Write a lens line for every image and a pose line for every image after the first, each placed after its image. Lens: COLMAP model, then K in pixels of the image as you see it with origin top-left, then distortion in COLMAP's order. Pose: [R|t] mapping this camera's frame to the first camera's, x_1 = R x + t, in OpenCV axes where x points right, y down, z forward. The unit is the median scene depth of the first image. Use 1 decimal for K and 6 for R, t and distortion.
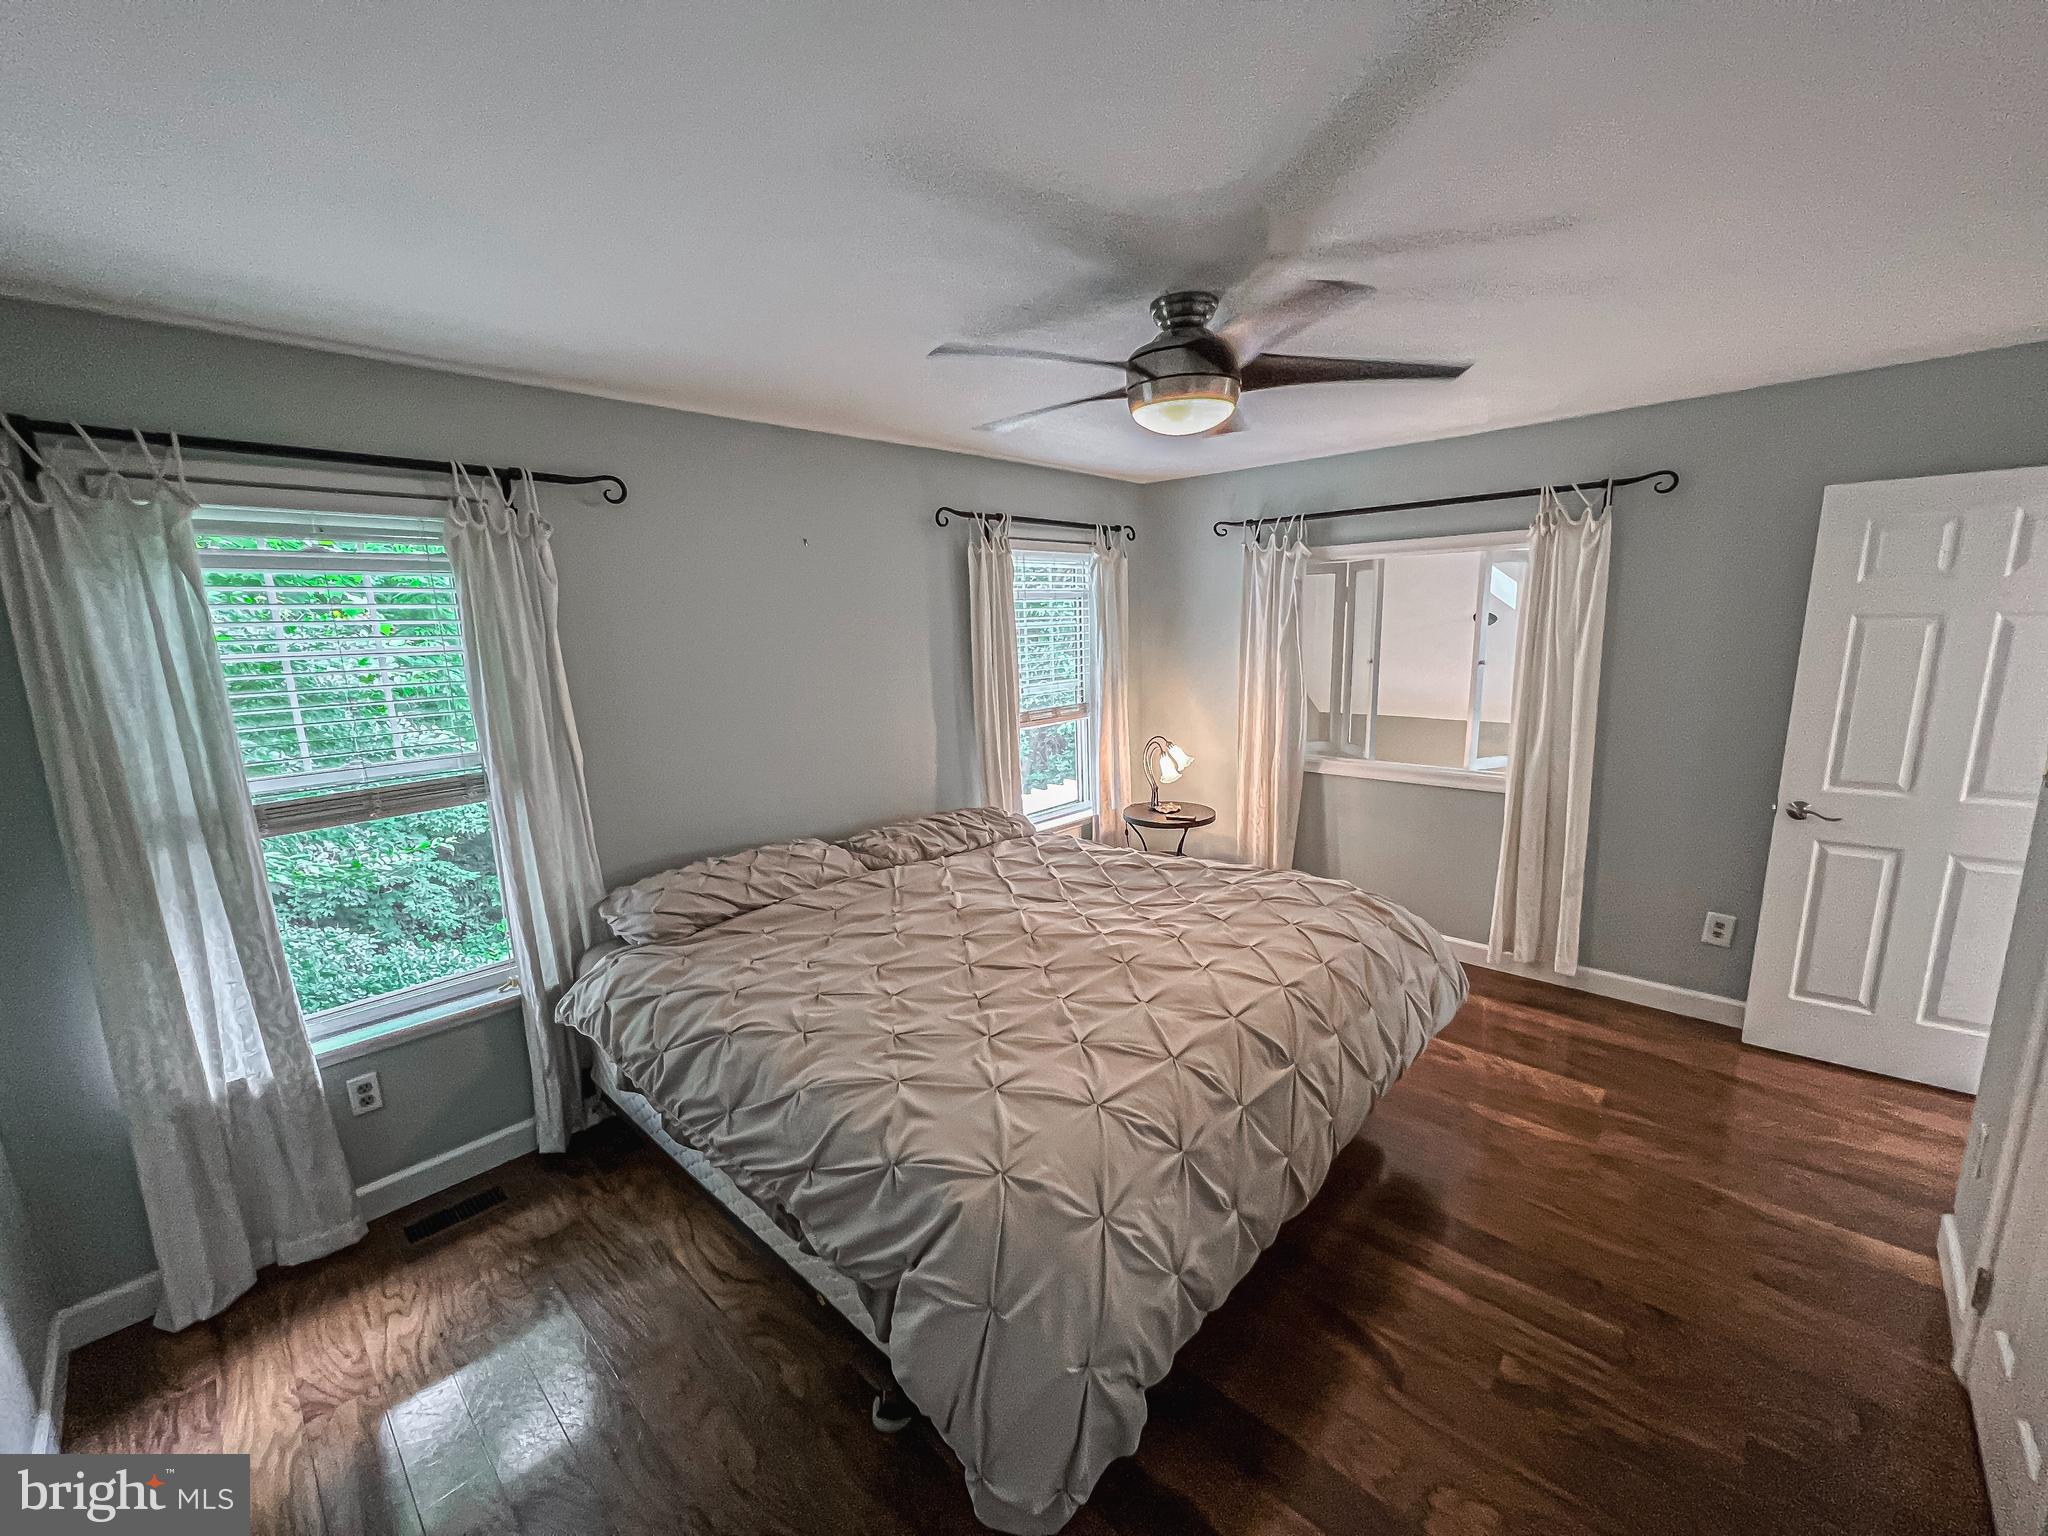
lens RADIAL K [[819.7, 0, 1038.6], [0, 819.7, 778.2], [0, 0, 1]] dist [-0.001267, 0.000255]
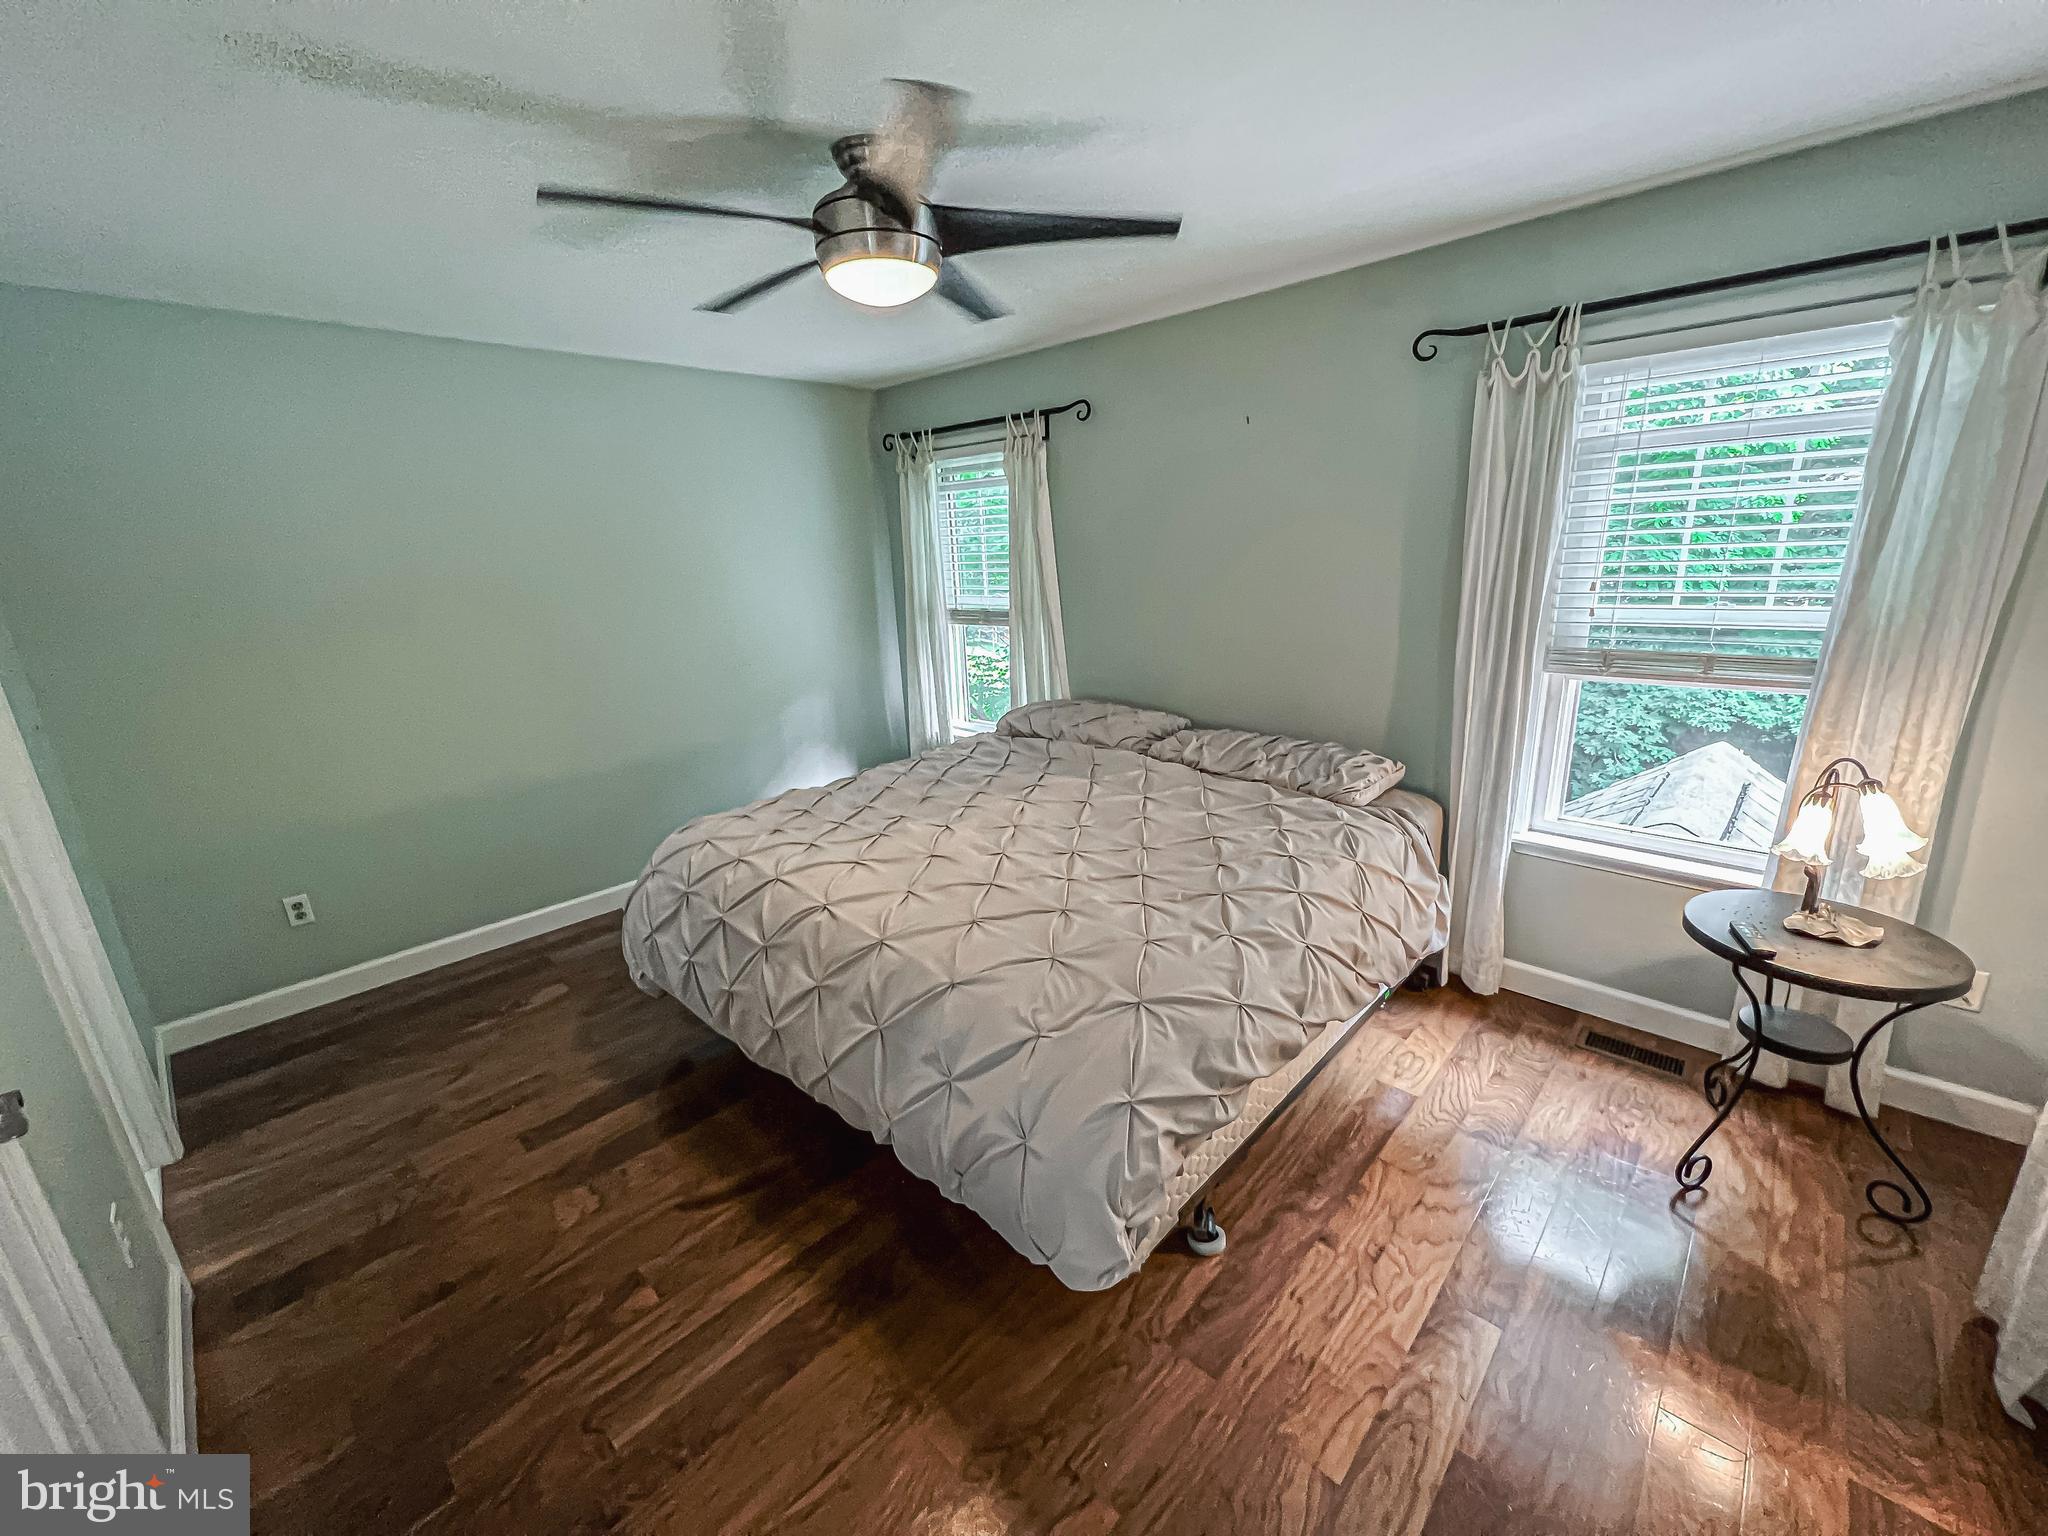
lens RADIAL K [[819.7, 0, 1041.4], [0, 819.7, 772.9], [0, 0, 1]] dist [-0.001267, 0.000255]
pose [[0.013124, 0.318342, -0.947885, 1.066577], [-0.129971, 0.940468, 0.314051, -0.238186], [0.991431, 0.119076, 0.053718, 1.071183]]
